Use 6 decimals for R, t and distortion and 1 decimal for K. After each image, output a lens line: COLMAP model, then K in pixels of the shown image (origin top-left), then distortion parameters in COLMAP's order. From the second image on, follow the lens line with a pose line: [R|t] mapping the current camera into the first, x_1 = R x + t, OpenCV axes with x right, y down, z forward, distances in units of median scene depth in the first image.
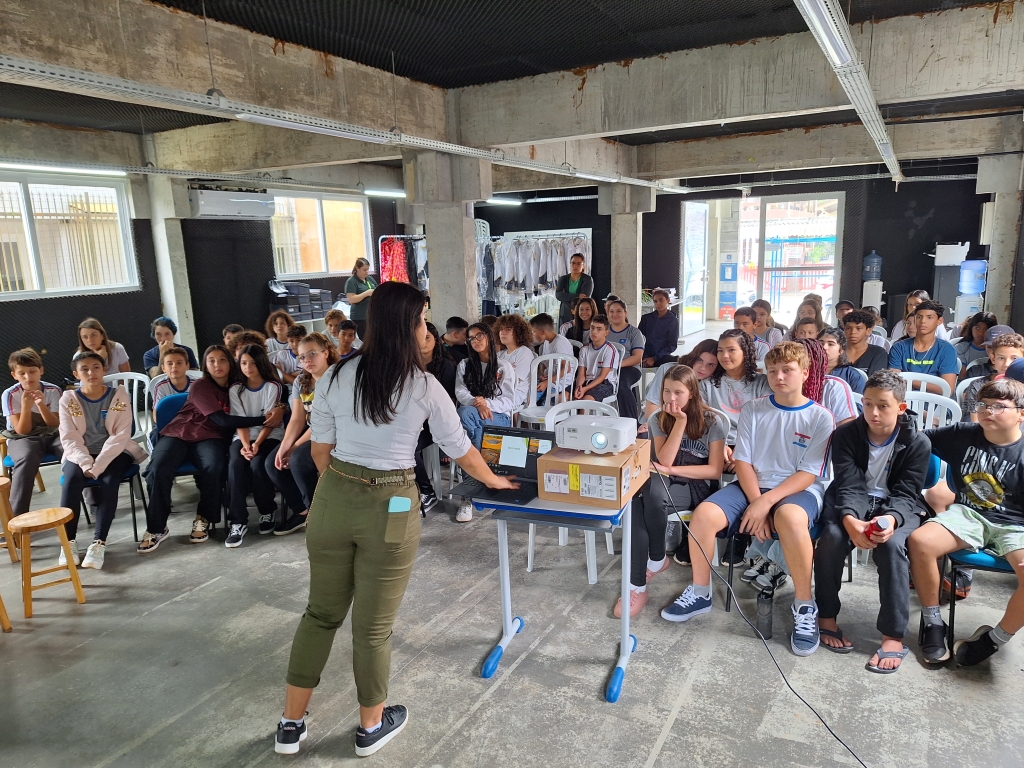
lens RADIAL K [[713.2, 0, 518.3], [0, 713.2, 404.9], [0, 0, 1]] dist [0.050684, -0.048802]
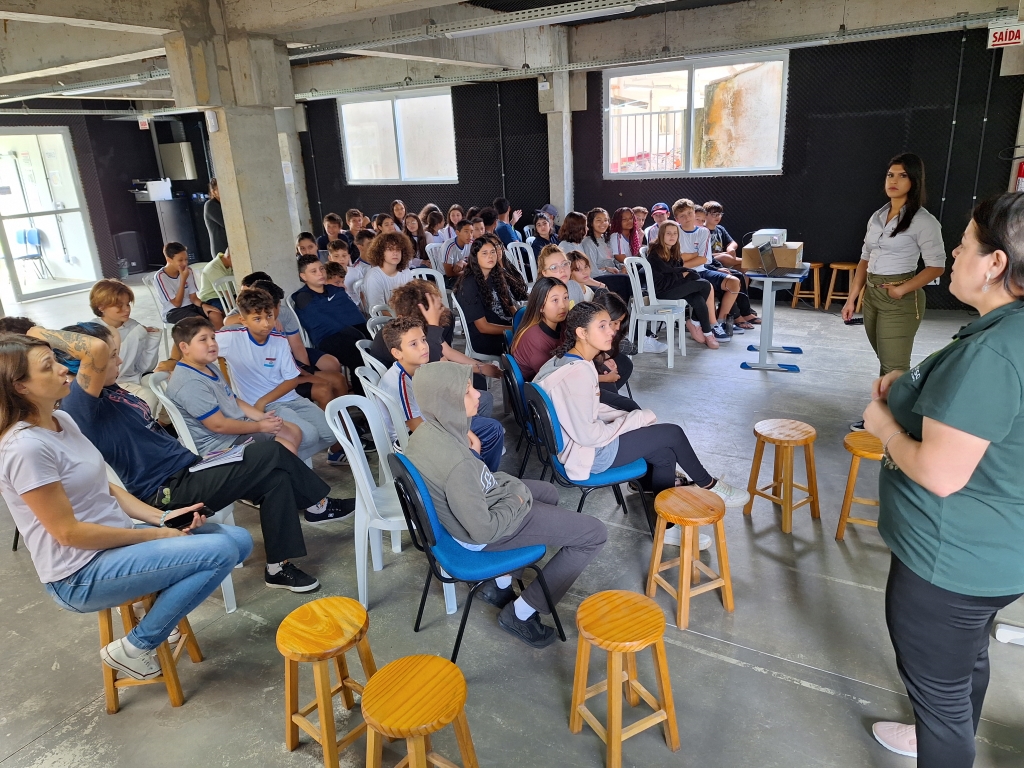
lens RADIAL K [[721.7, 0, 511.8], [0, 721.7, 389.8], [0, 0, 1]] dist [0.062530, -0.072849]
pose [[0.068955, -0.291561, 0.954064, -1.177195], [0.262240, 0.928005, 0.264644, -0.174267], [-0.962536, 0.231945, 0.140450, 0.882352]]
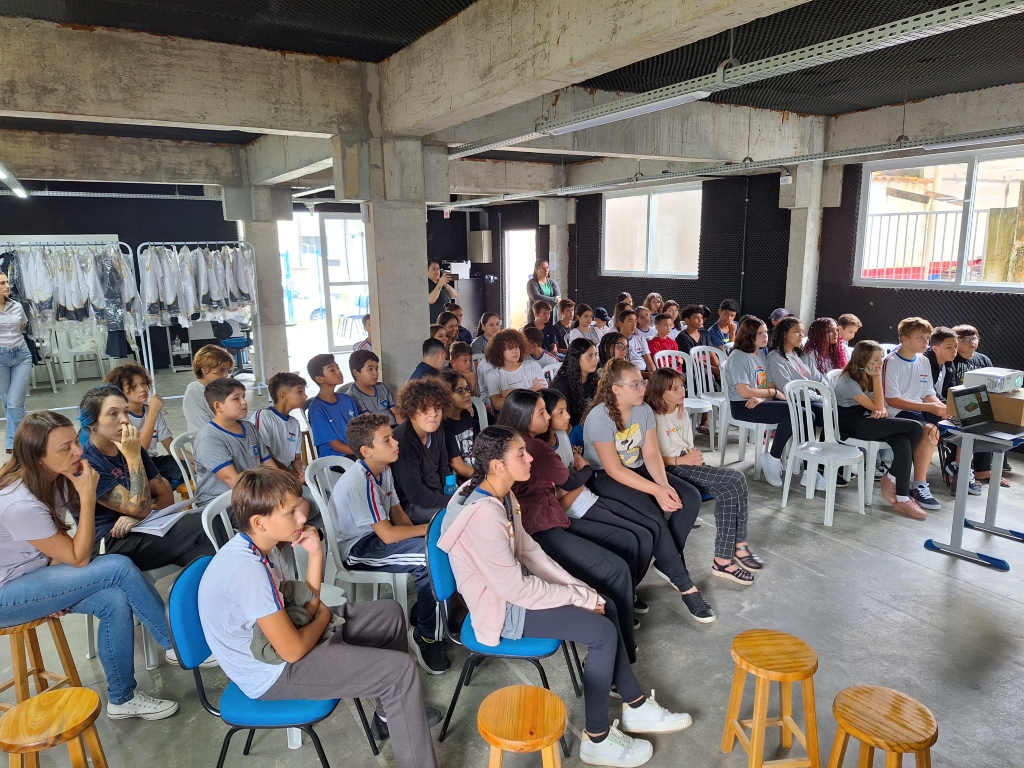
lens RADIAL K [[721.7, 0, 511.8], [0, 721.7, 389.8], [0, 0, 1]] dist [0.062530, -0.072849]
pose [[0.523459, -0.139836, 0.840498, -0.998918], [0.178813, 0.982503, 0.052098, -0.120401], [-0.833077, 0.123021, 0.539304, 0.619283]]
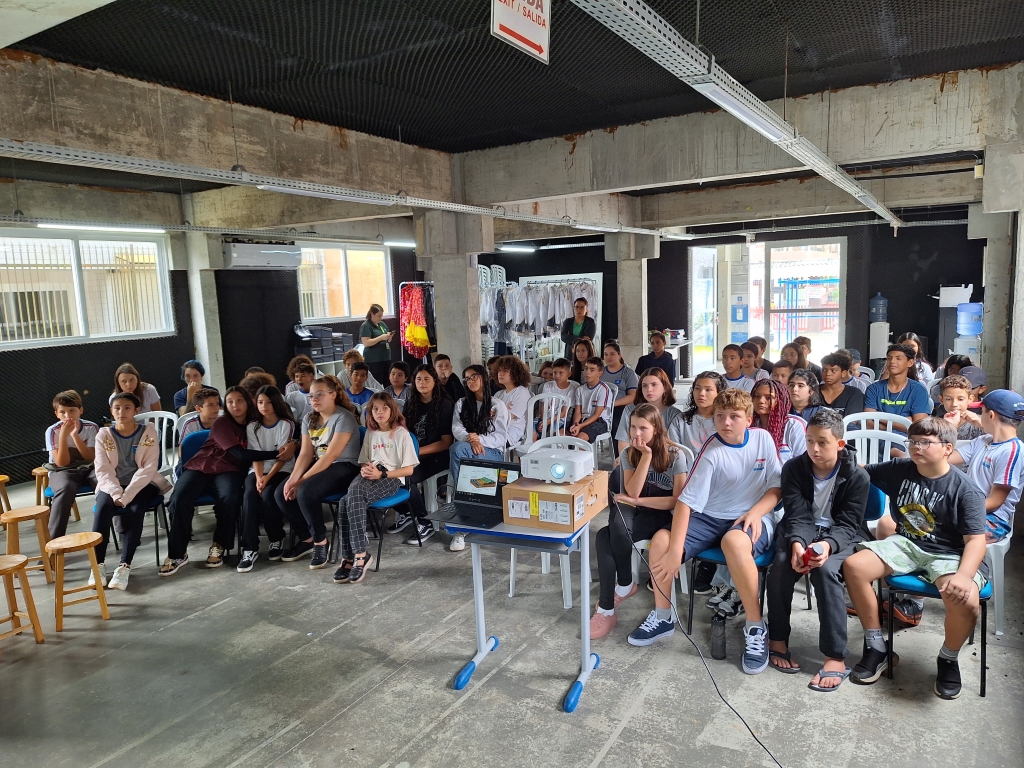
lens RADIAL K [[721.7, 0, 511.8], [0, 721.7, 389.8], [0, 0, 1]] dist [0.062530, -0.072849]
pose [[0.998532, -0.000283, -0.054157, 0.064120], [-0.003829, 0.997116, -0.075800, 0.005413], [0.054022, 0.075896, 0.995651, -0.090252]]
